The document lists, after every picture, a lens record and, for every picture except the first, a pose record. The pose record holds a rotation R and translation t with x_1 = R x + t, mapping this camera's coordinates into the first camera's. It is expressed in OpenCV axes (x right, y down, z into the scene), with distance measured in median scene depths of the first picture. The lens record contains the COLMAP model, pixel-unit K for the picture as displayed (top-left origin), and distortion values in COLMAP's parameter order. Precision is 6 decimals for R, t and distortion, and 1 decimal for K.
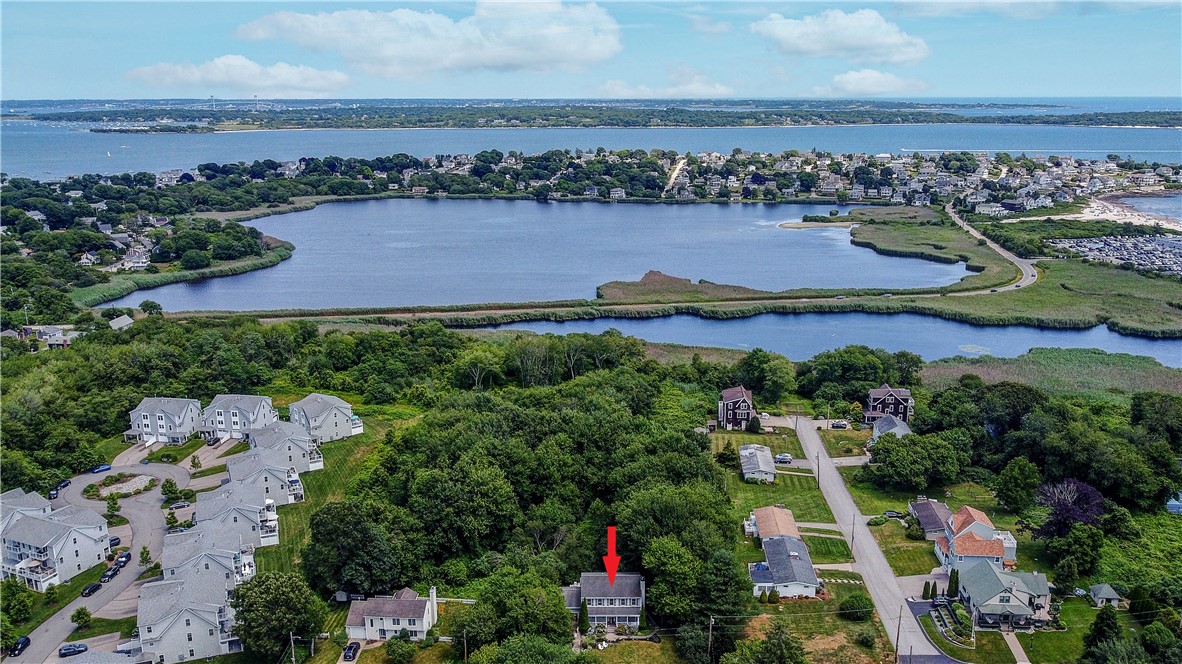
lens RADIAL K [[912.8, 0, 579.1], [0, 912.8, 330.0], [0, 0, 1]] dist [-0.009651, -0.002664]
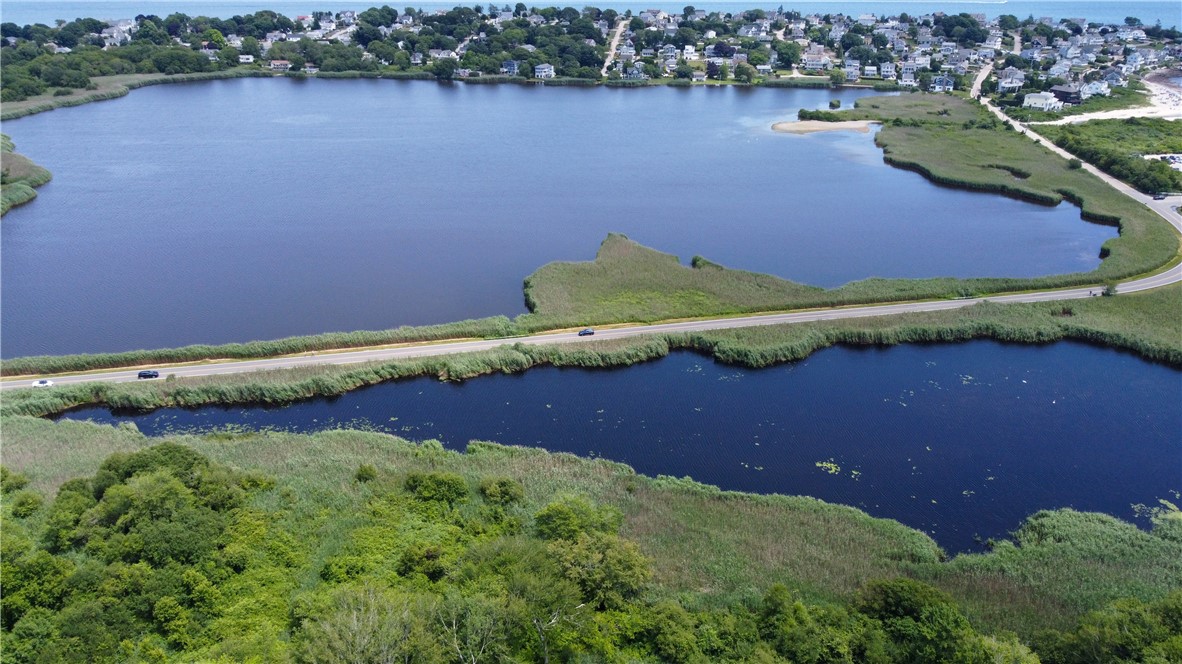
lens RADIAL K [[883.3, 0, 591.0], [0, 883.3, 332.0], [0, 0, 1]] dist [-0.002539, -0.009778]
pose [[0.994979, -0.029644, 0.095597, 0.003813], [0.013161, 0.985588, 0.168650, -0.058118], [-0.099219, -0.166545, 0.981029, 0.233528]]
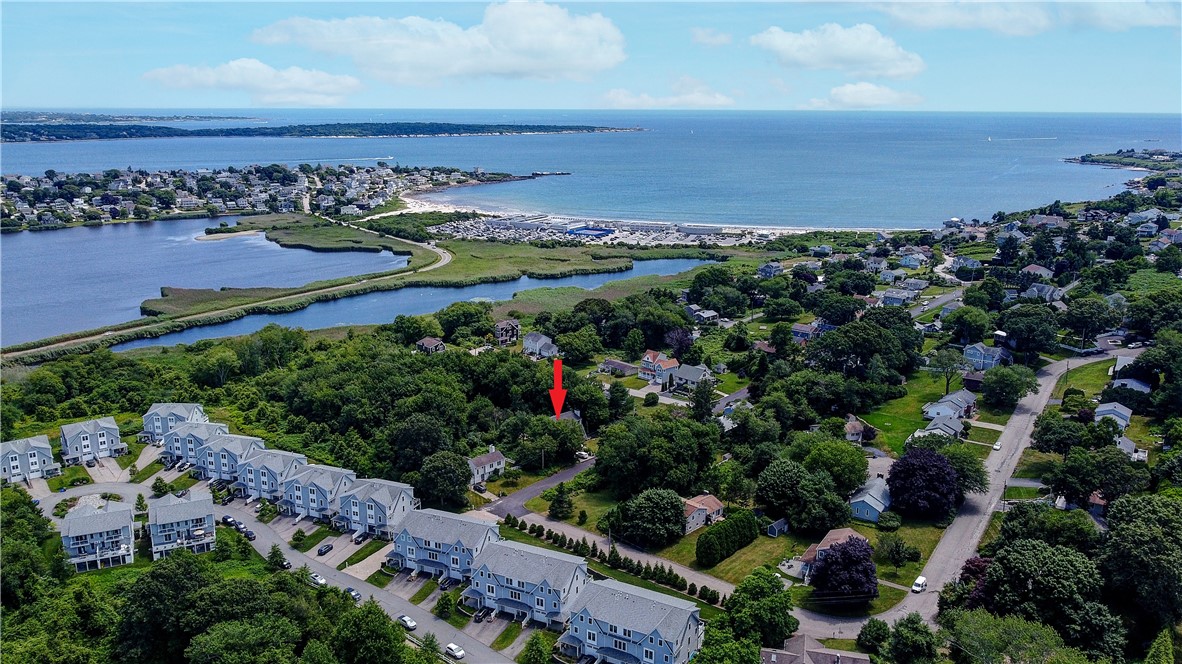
lens RADIAL K [[912.8, 0, 579.1], [0, 912.8, 330.0], [0, 0, 1]] dist [-0.009651, -0.002664]
pose [[0.661393, -0.168615, 0.730841, -0.224873], [0.175743, 0.982116, 0.067545, -0.001192], [-0.729160, 0.083767, 0.679198, -0.046895]]
